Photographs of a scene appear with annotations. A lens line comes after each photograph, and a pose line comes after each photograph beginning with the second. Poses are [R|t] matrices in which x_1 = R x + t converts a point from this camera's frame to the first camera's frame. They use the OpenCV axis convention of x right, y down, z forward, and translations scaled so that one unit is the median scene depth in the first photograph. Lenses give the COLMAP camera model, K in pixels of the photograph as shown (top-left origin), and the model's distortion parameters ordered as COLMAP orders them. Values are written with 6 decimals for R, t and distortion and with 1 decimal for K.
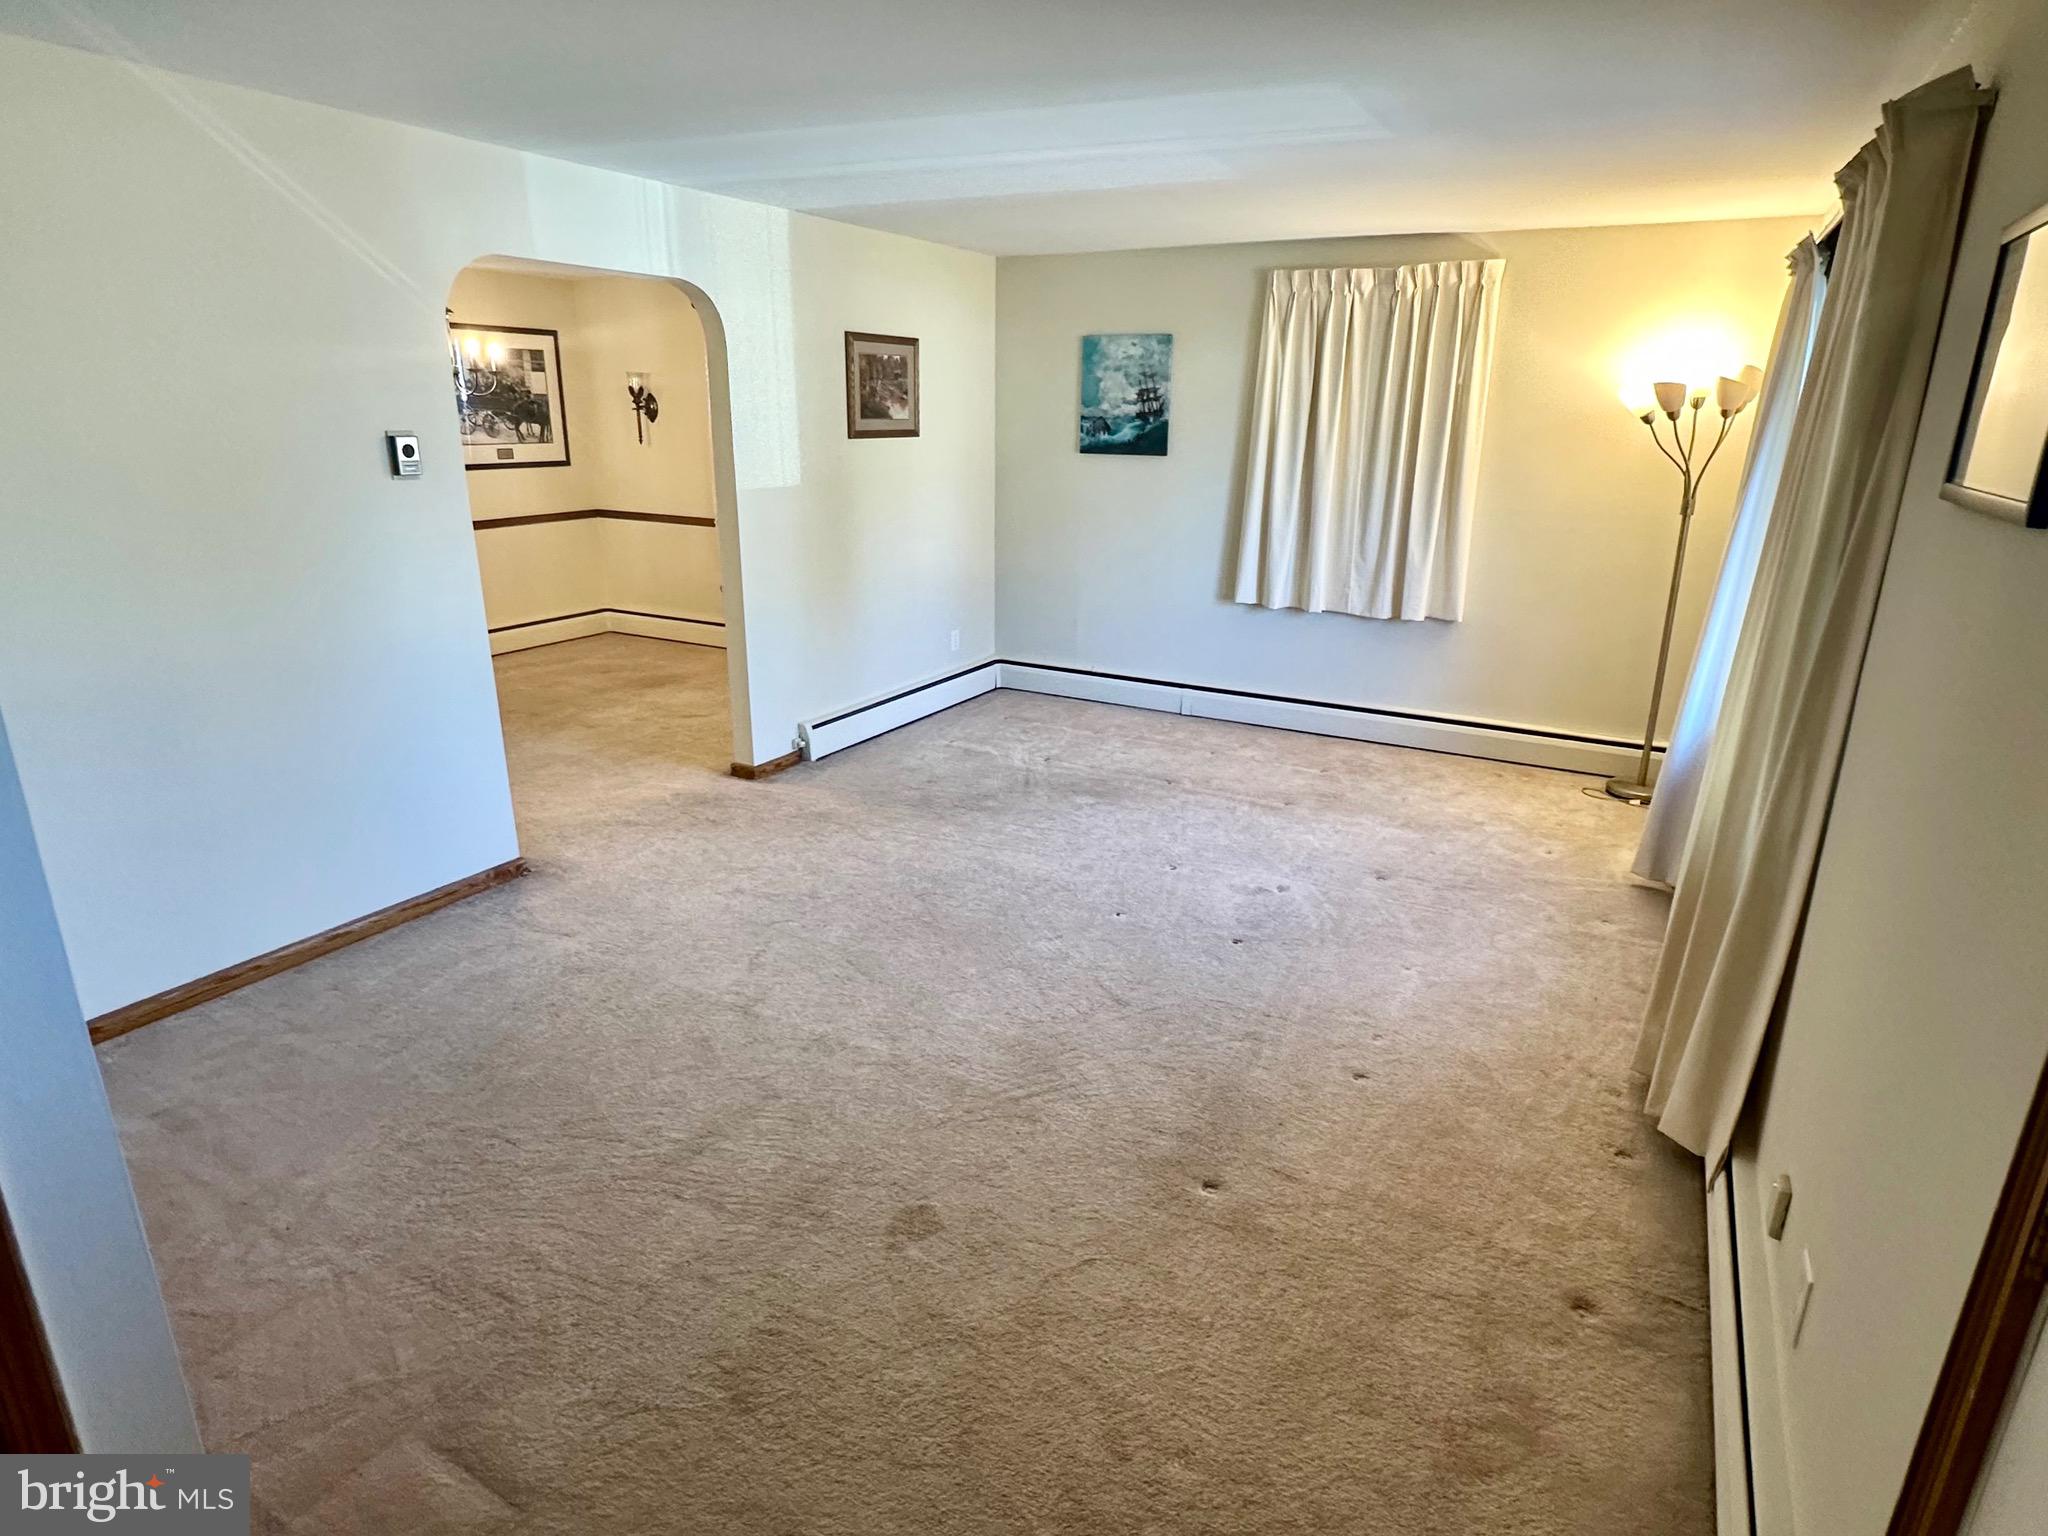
lens RADIAL K [[1140.0, 0, 1024.0], [0, 1140.0, 768.0], [0, 0, 1]] dist [0.000870, 0.001426]
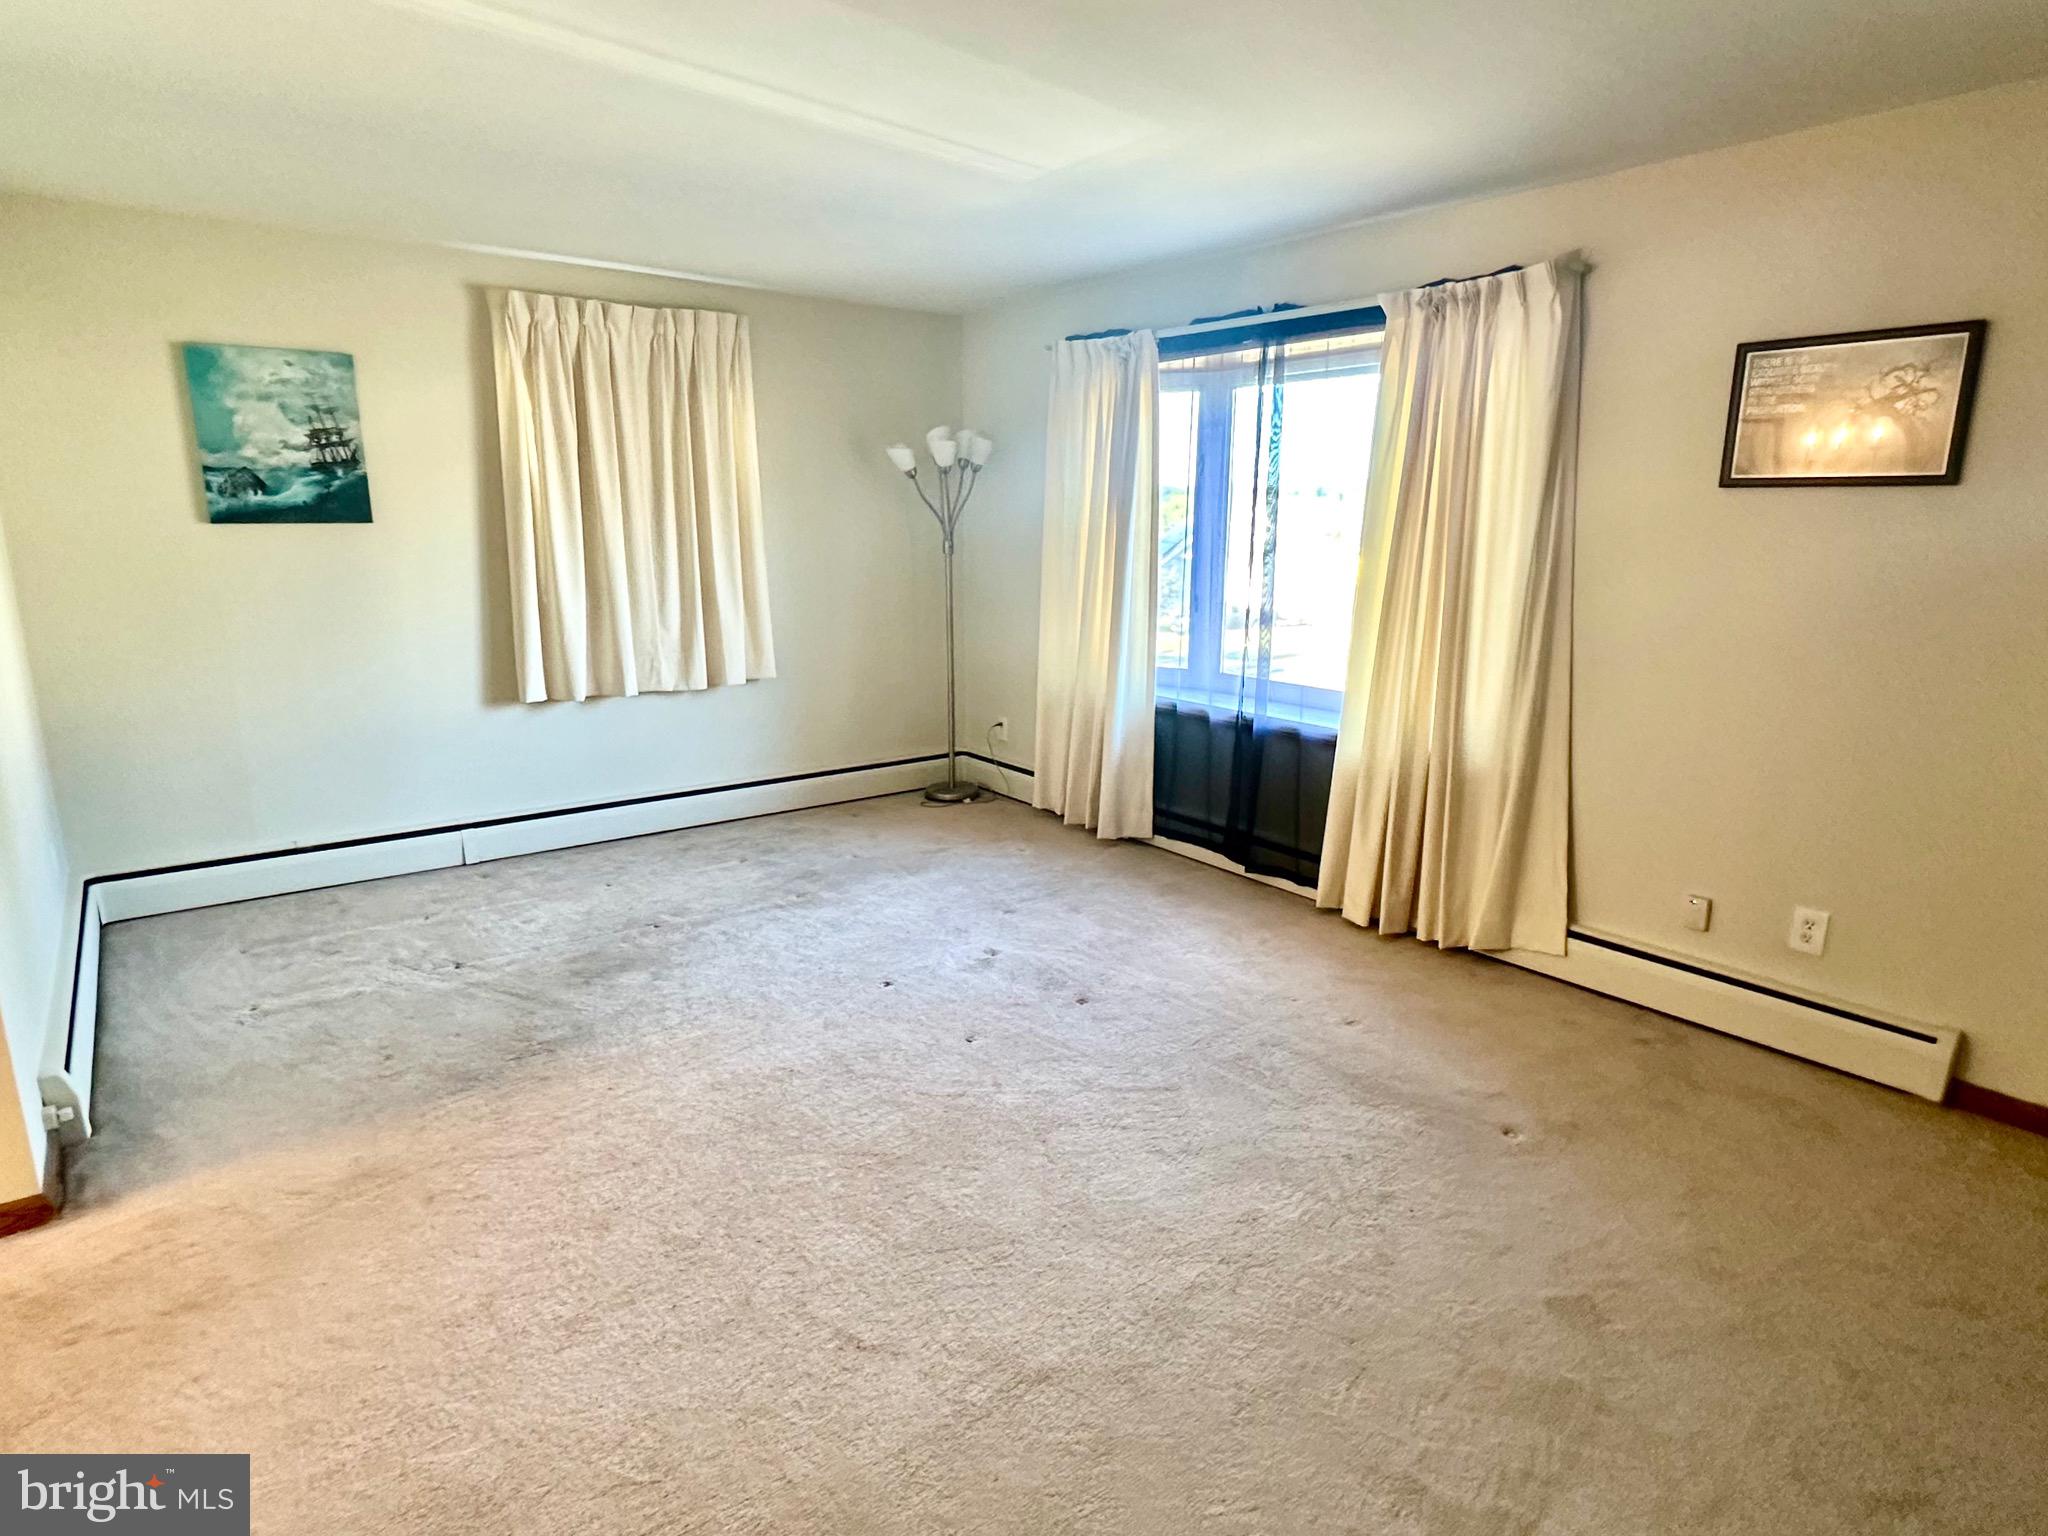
lens RADIAL K [[1140.0, 0, 1024.0], [0, 1140.0, 768.0], [0, 0, 1]] dist [0.000870, 0.001426]
pose [[0.394064, -0.211076, 0.894517, -0.405042], [0.277759, 0.955112, 0.103012, -0.090822], [-0.876107, 0.207867, 0.435003, 0.378175]]
